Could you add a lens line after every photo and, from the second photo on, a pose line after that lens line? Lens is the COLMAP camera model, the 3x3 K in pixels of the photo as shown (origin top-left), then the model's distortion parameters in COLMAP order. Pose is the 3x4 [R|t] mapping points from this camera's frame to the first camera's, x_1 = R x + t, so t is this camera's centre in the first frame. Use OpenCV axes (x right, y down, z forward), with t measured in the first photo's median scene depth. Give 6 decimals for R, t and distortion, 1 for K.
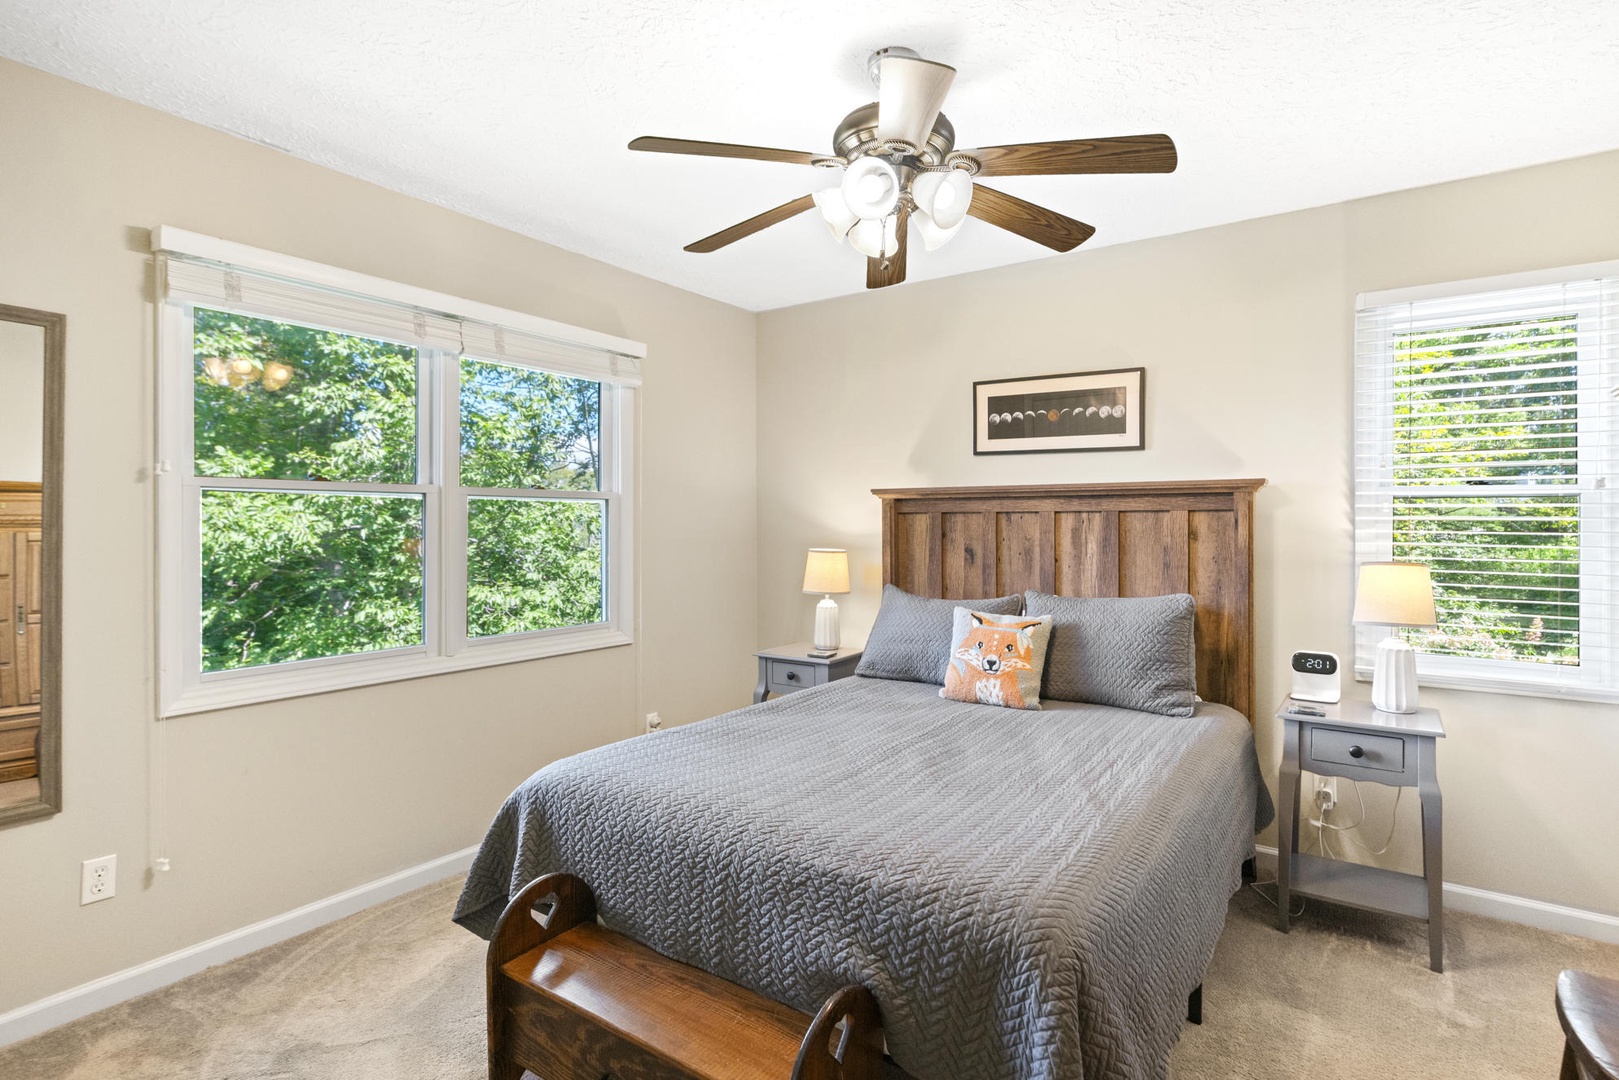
lens RADIAL K [[807.9, 0, 822.5], [0, 807.9, 545.6], [0, 0, 1]] dist [0.000640, 0.000917]
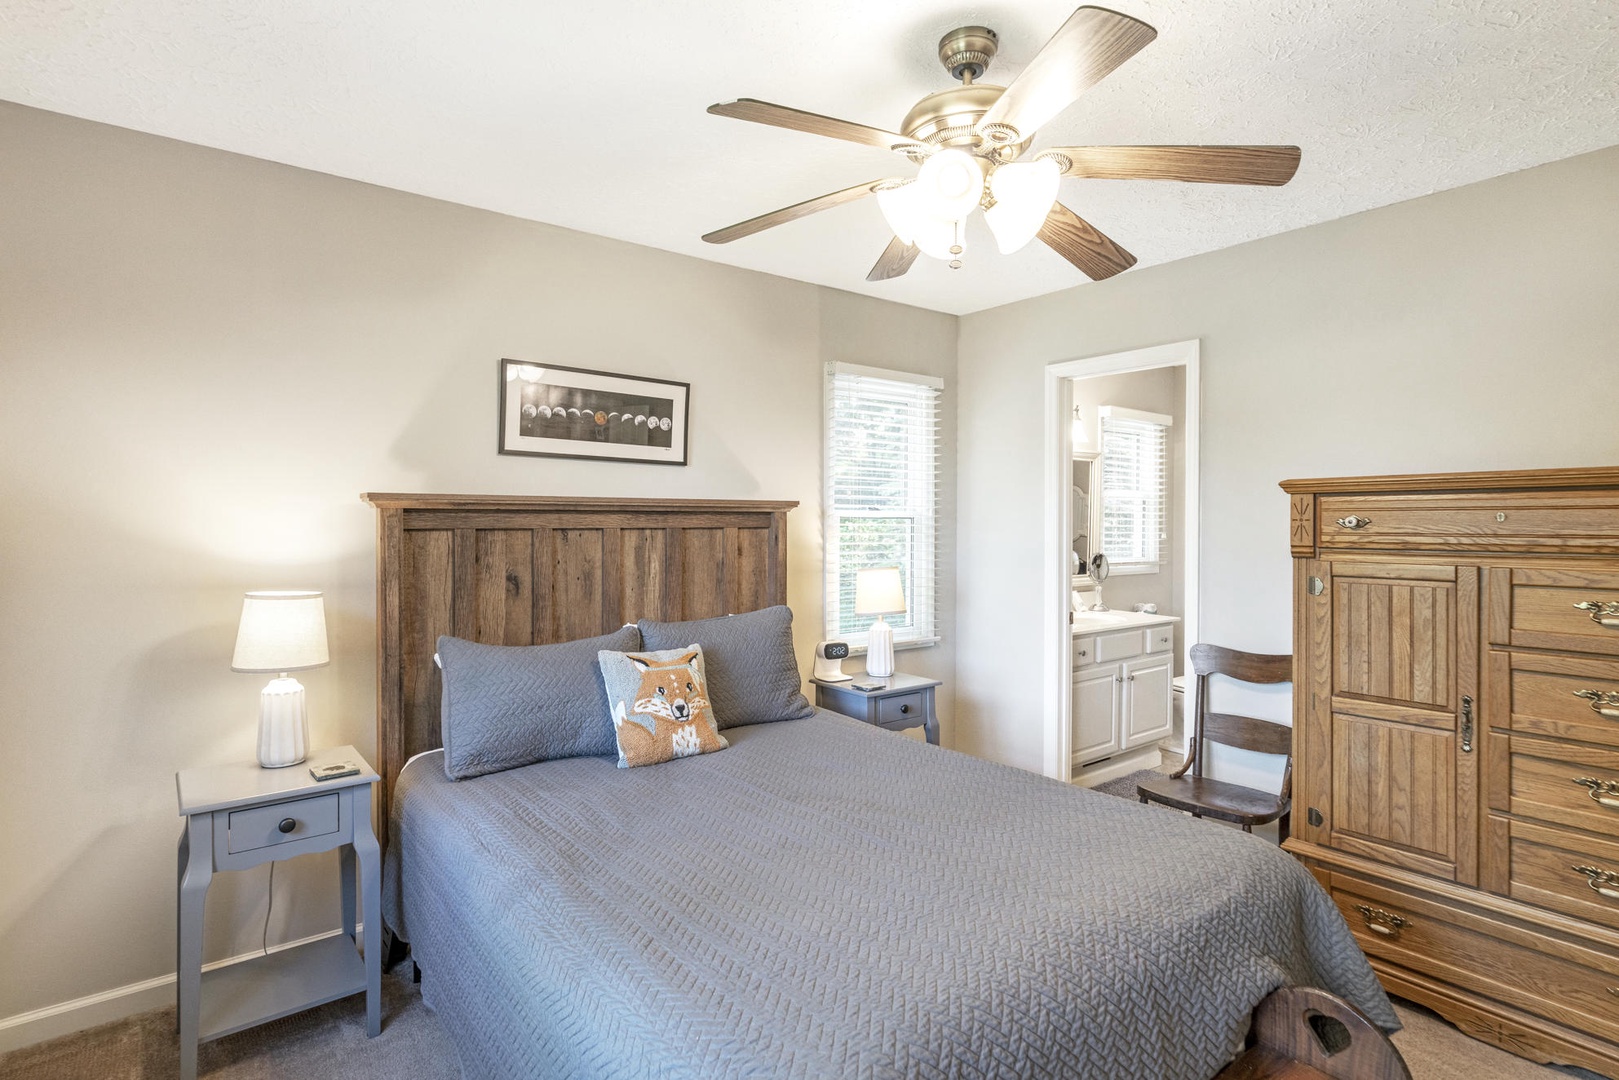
lens RADIAL K [[816.6, 0, 809.5], [0, 816.6, 540.0], [0, 0, 1]] dist [-0.003116, -0.000430]
pose [[0.317334, -0.020634, 0.948089, -0.504781], [0.025054, 0.999597, 0.013369, -0.036817], [-0.947983, 0.019511, 0.317723, 0.531064]]
